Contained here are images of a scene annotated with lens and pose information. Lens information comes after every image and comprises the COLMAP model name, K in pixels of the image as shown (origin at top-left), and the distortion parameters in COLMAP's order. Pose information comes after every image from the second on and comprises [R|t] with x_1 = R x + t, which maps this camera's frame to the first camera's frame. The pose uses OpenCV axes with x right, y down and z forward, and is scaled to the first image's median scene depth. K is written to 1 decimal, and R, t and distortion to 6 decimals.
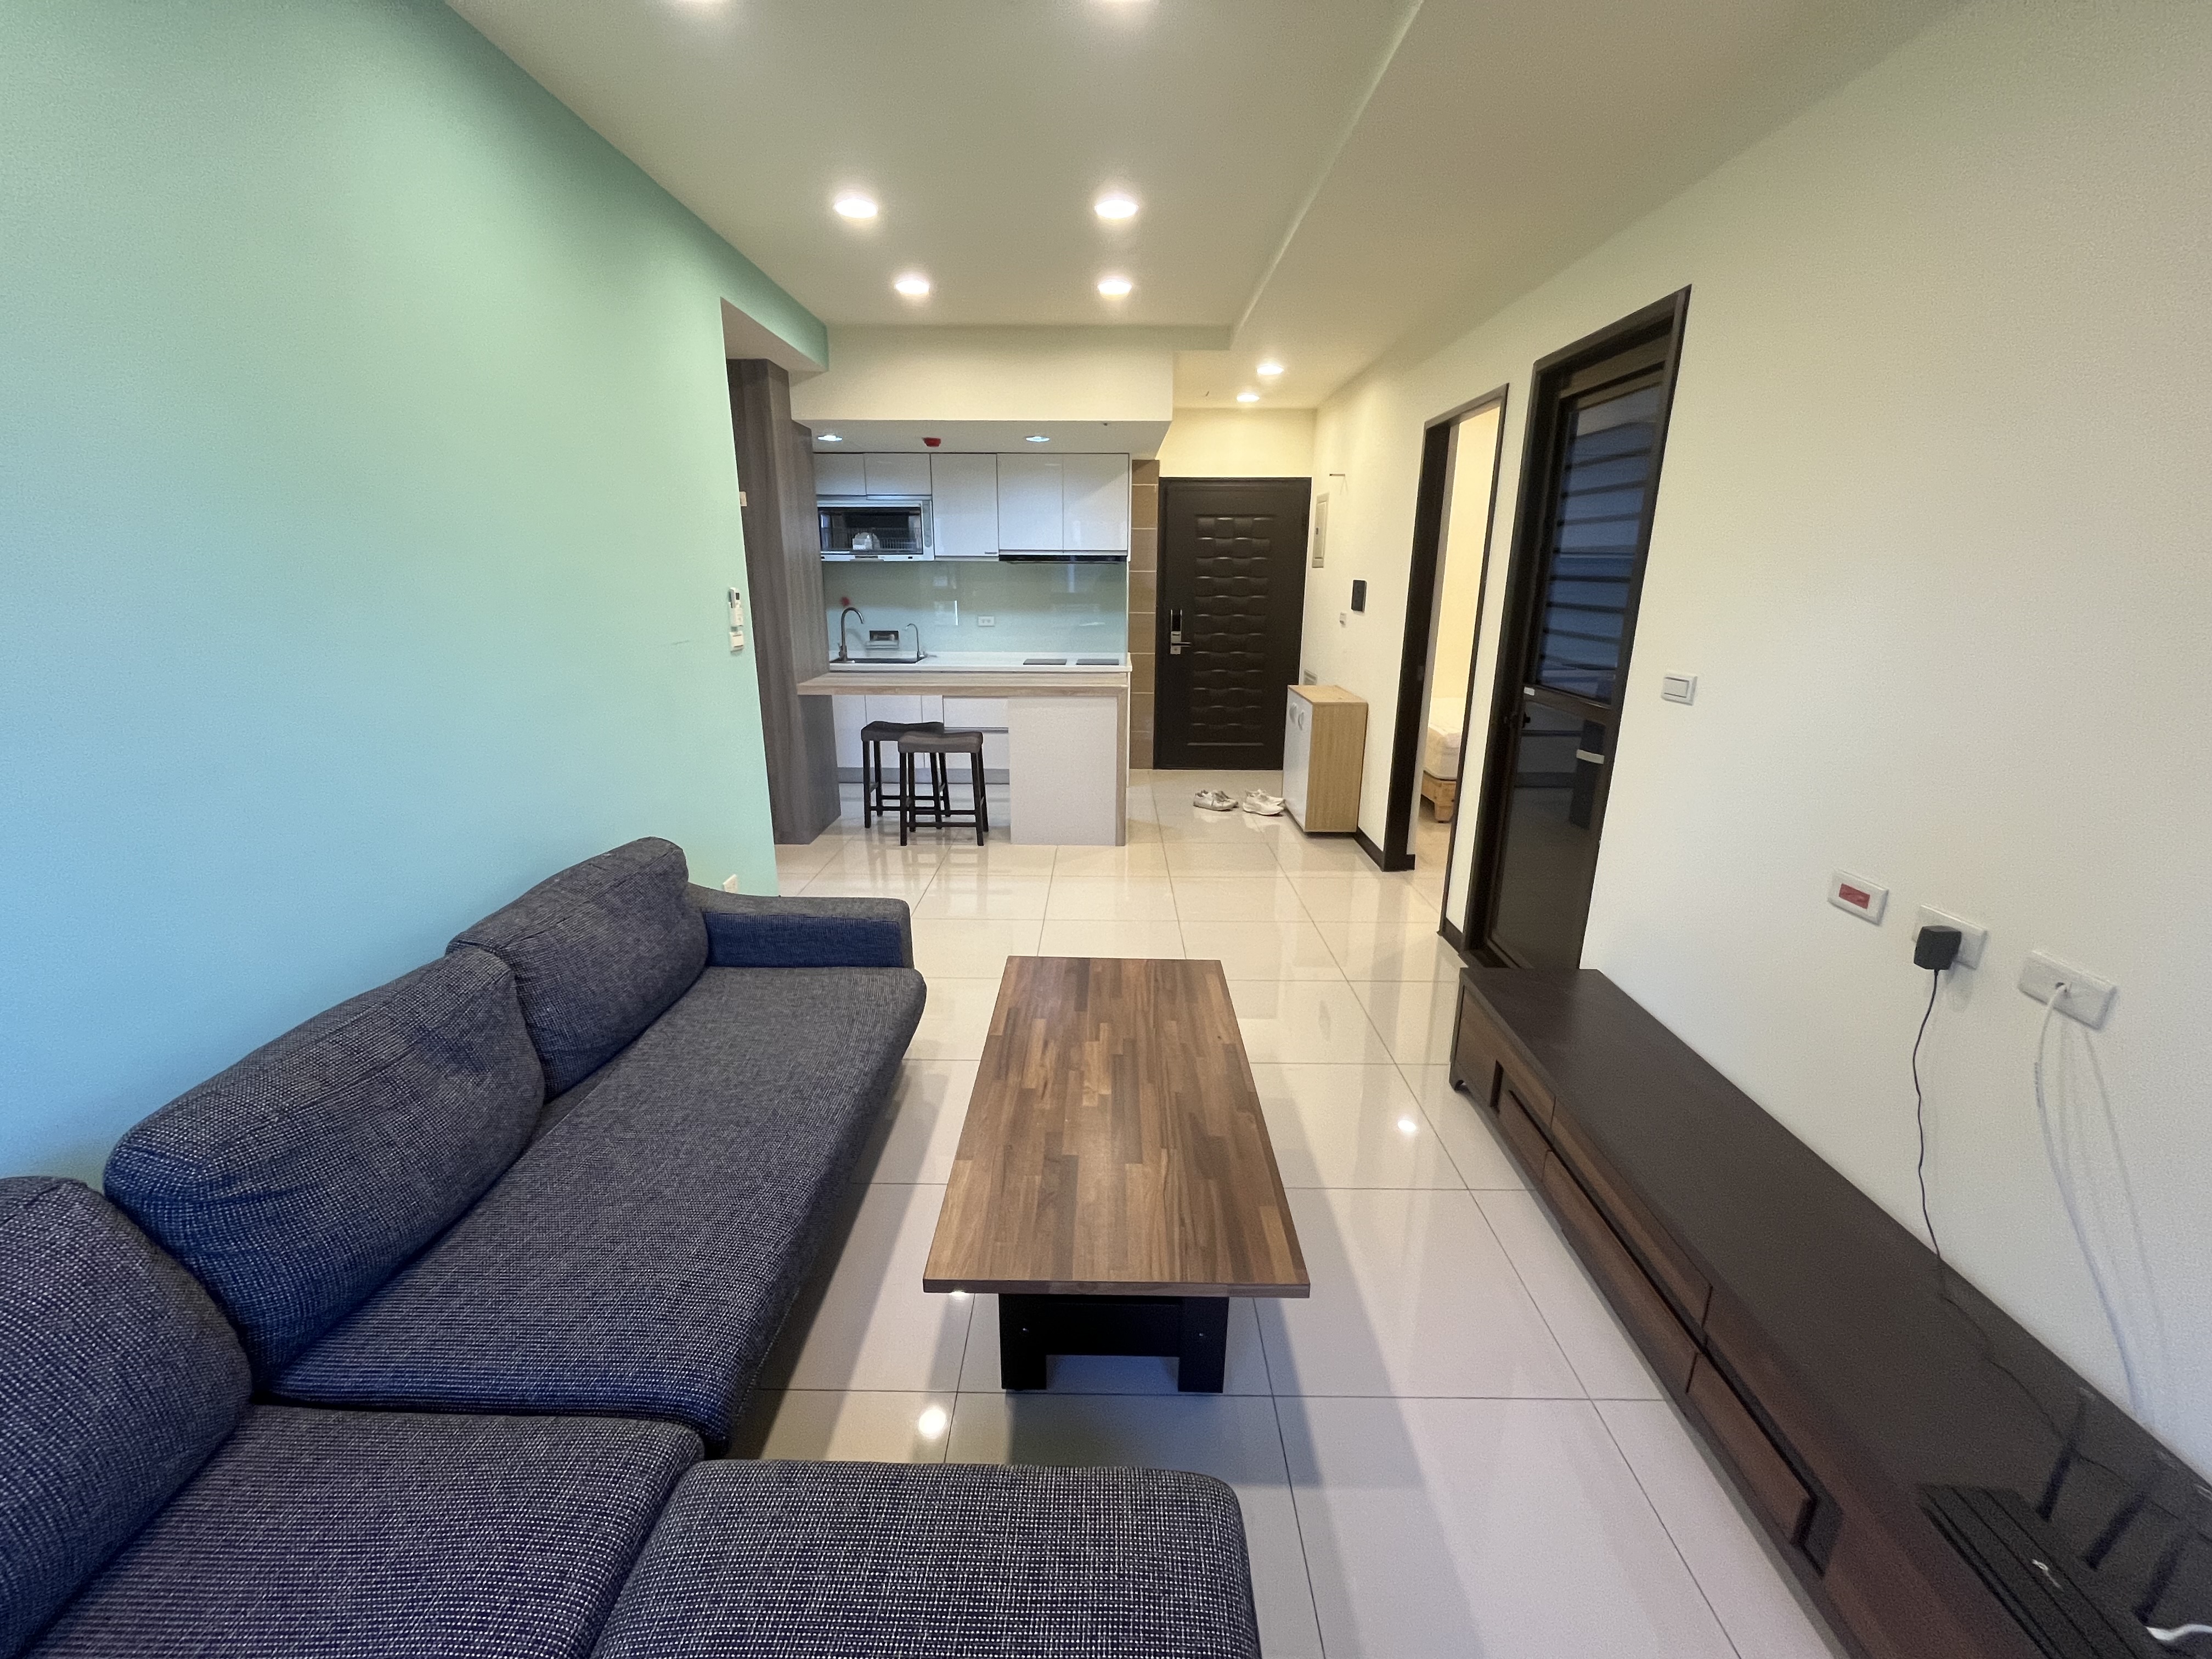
lens RADIAL K [[899.3, 0, 1101.2], [0, 899.3, 836.5], [0, 0, 1]] dist [-0.004732, -0.000070]
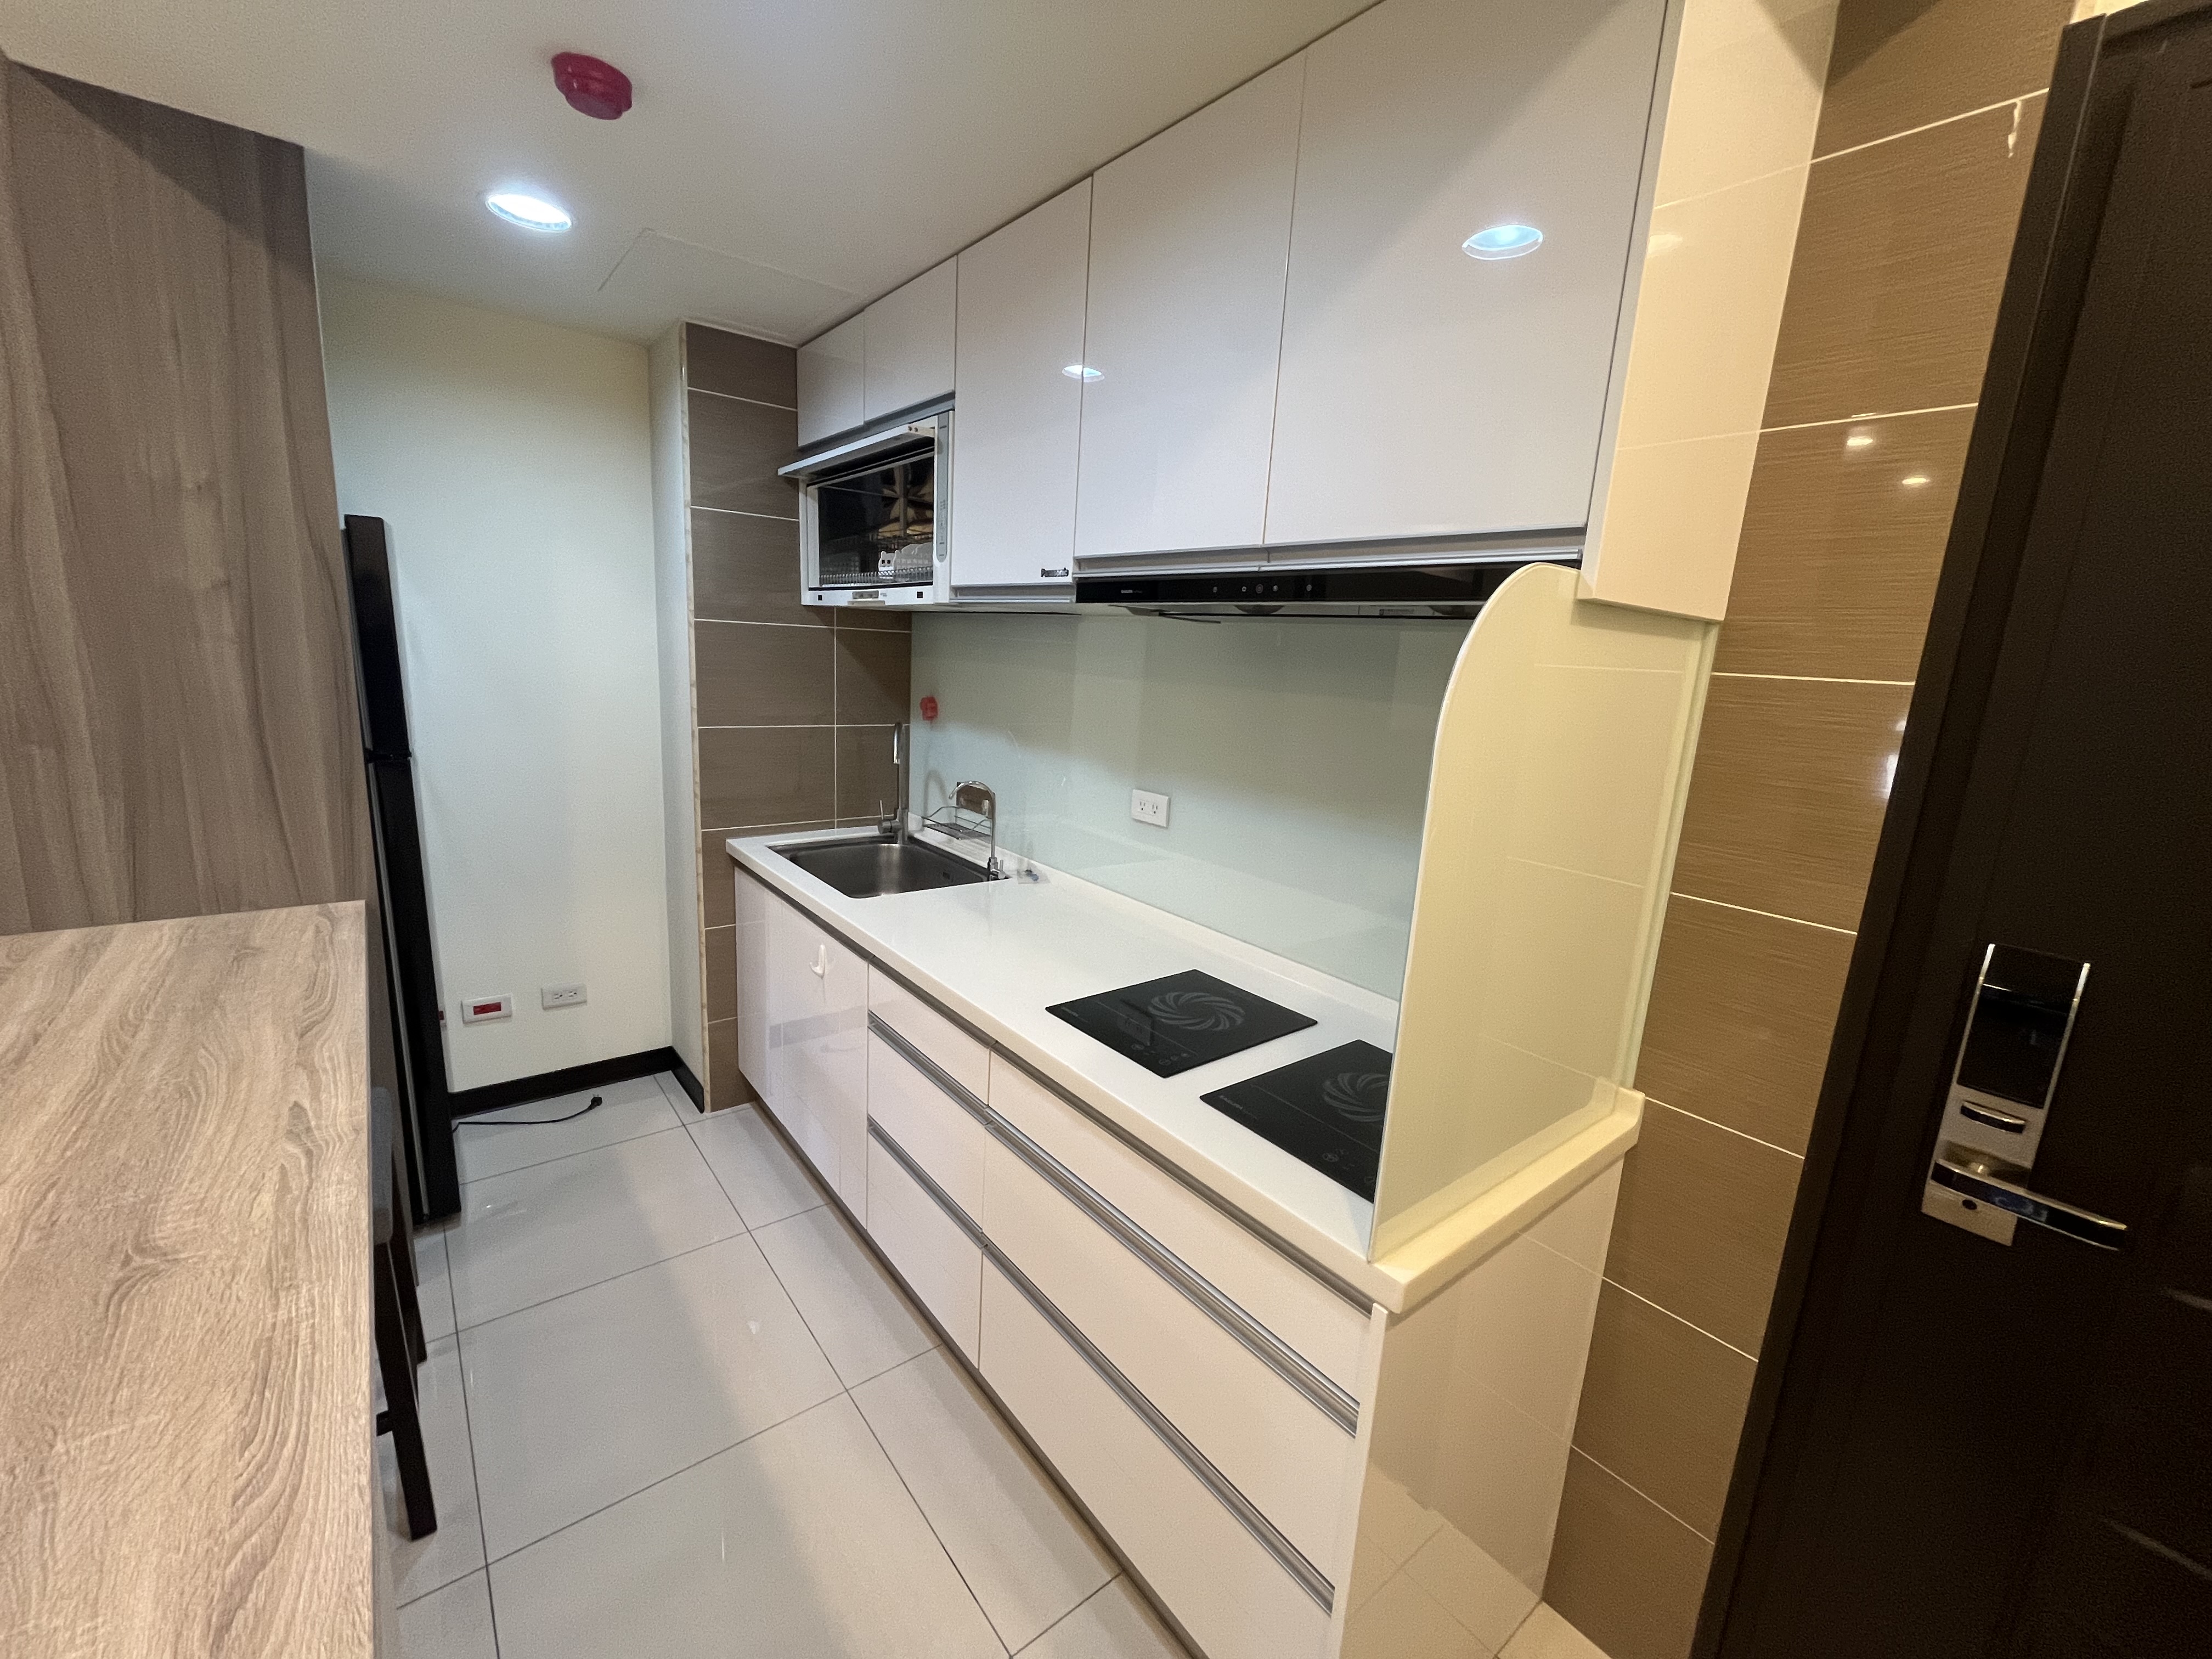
lens RADIAL K [[899.3, 0, 1098.7], [0, 899.3, 831.1], [0, 0, 1]] dist [-0.004732, -0.000070]
pose [[0.627825, 0.186673, -0.755638, 0.135699], [-0.281581, 0.959532, 0.003090, -0.332811], [0.725636, 0.210833, 0.654983, 1.149801]]
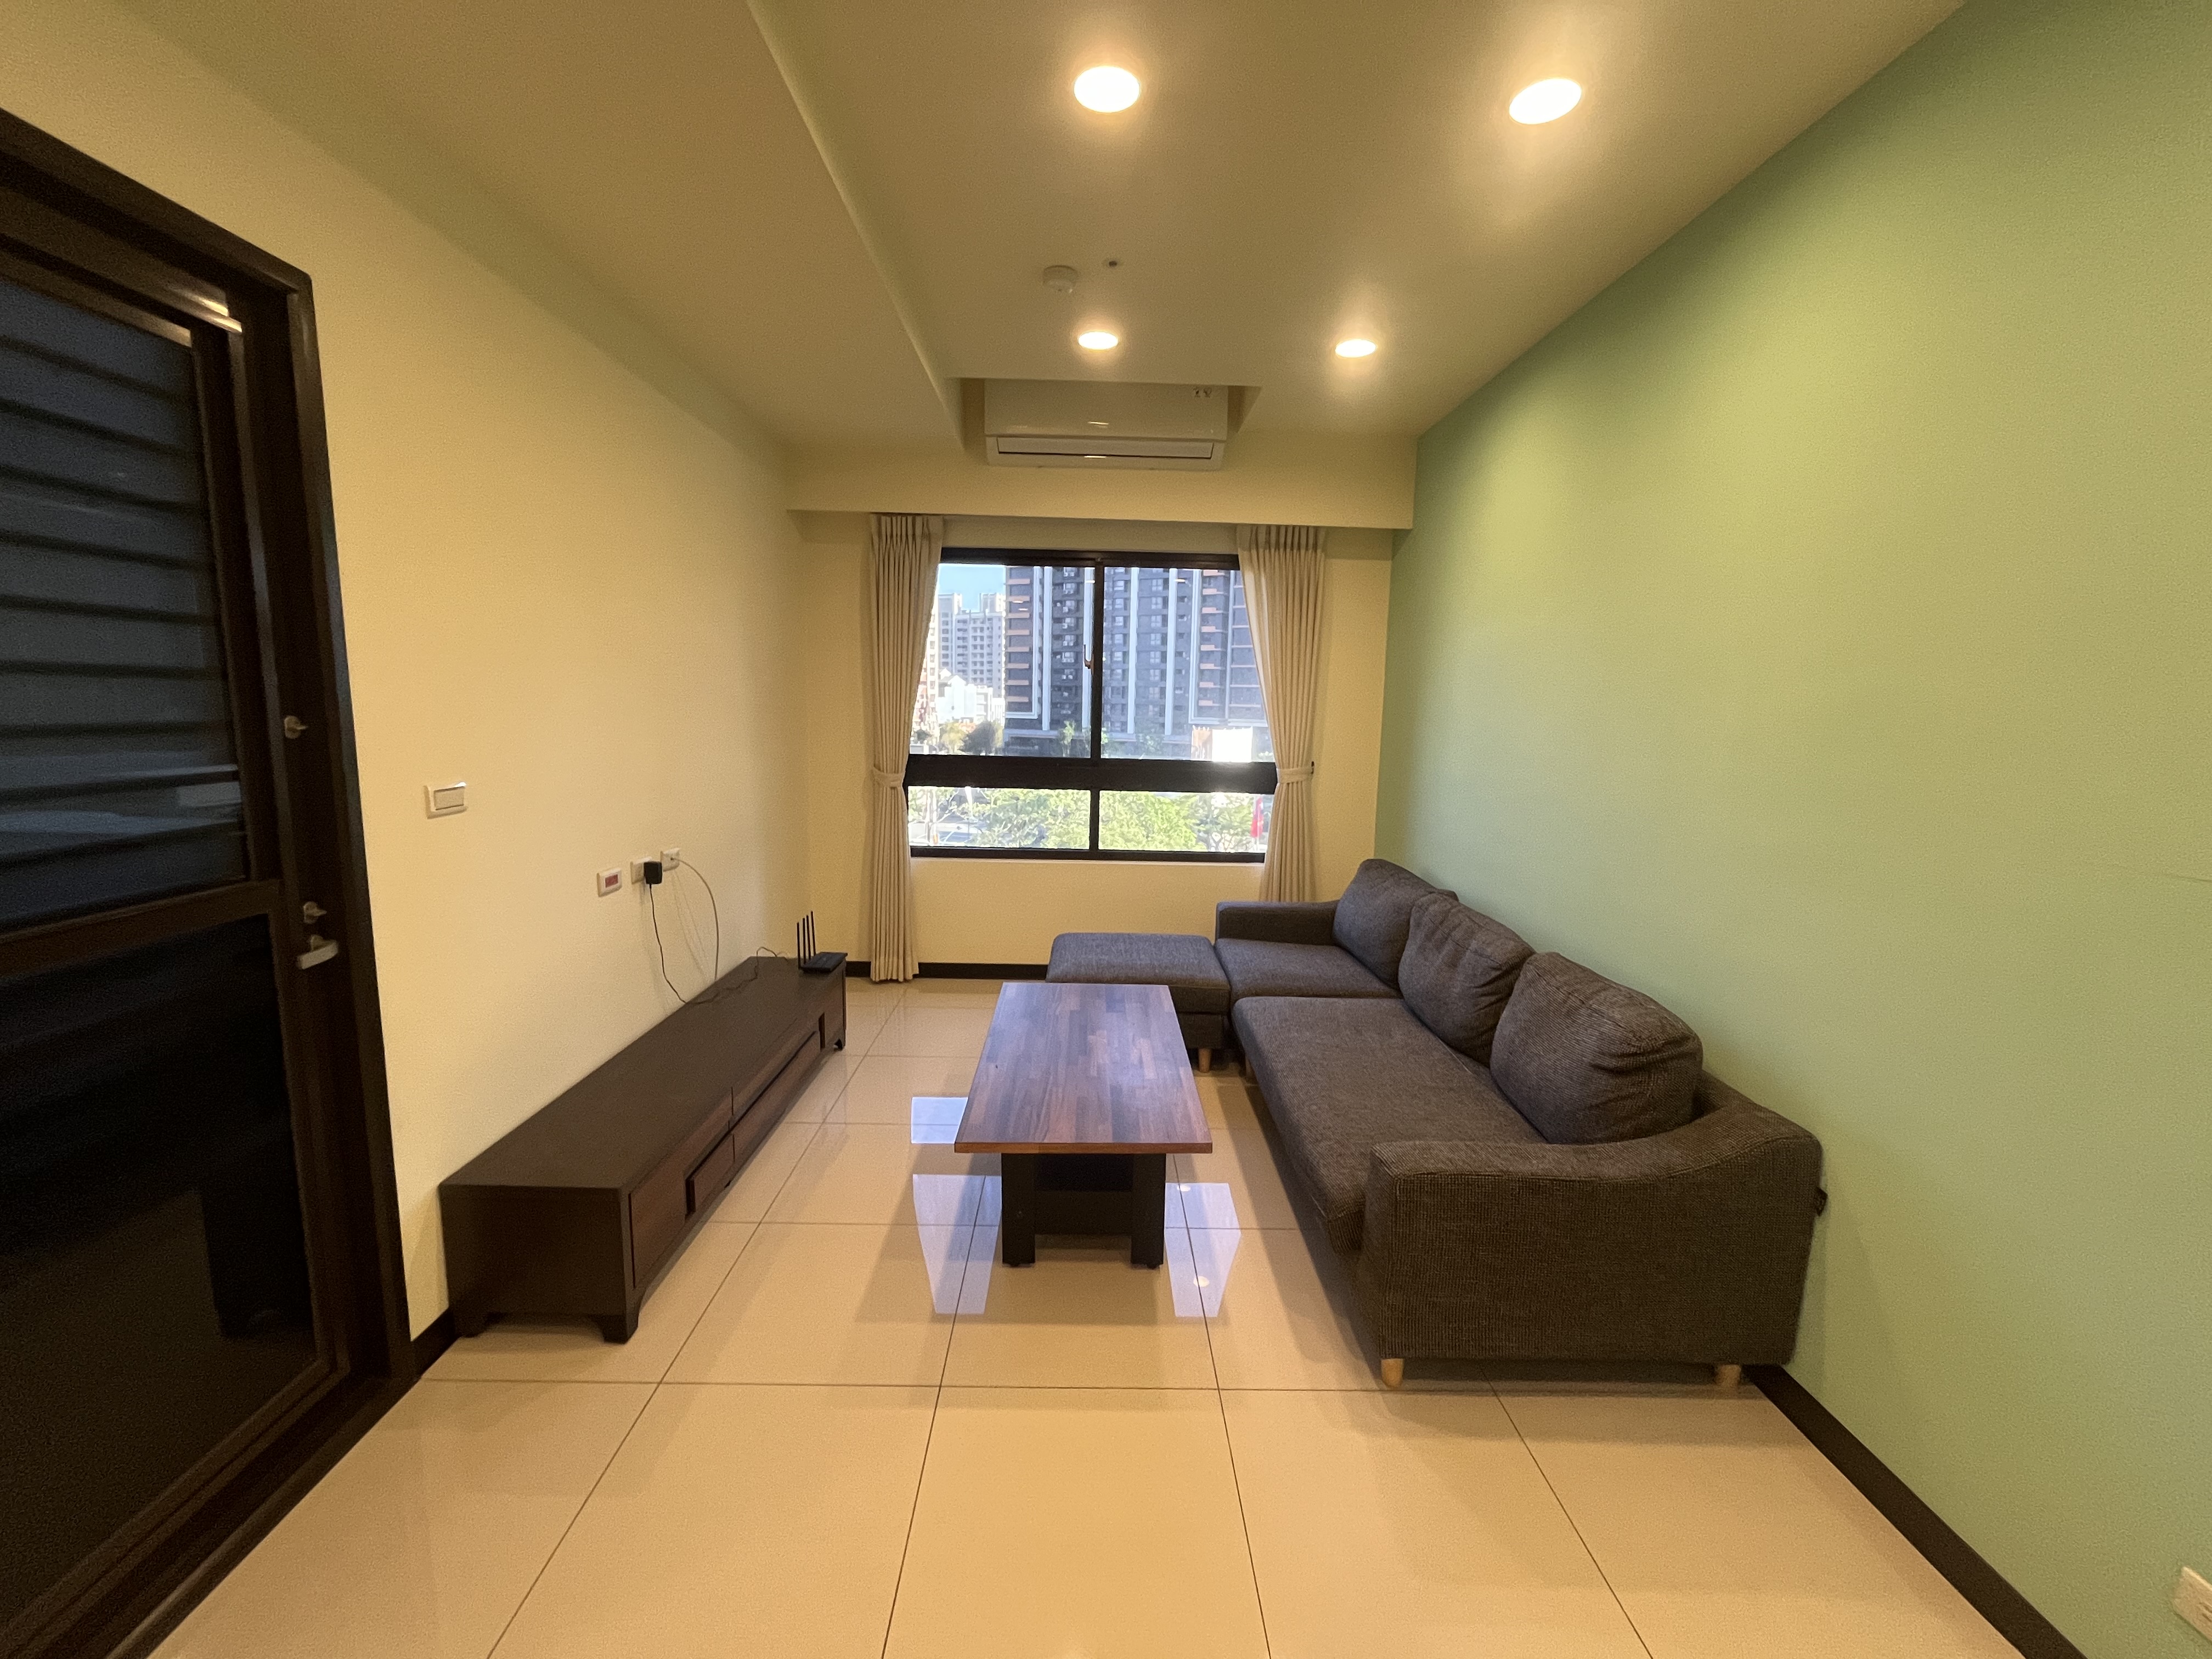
lens RADIAL K [[899.3, 0, 1103.7], [0, 899.3, 825.5], [0, 0, 1]] dist [-0.004732, -0.000070]
pose [[-0.999319, -0.021861, -0.029727, 0.014703], [-0.032120, 0.911902, 0.409148, -0.255304], [0.018164, 0.409825, -0.911984, 0.893591]]
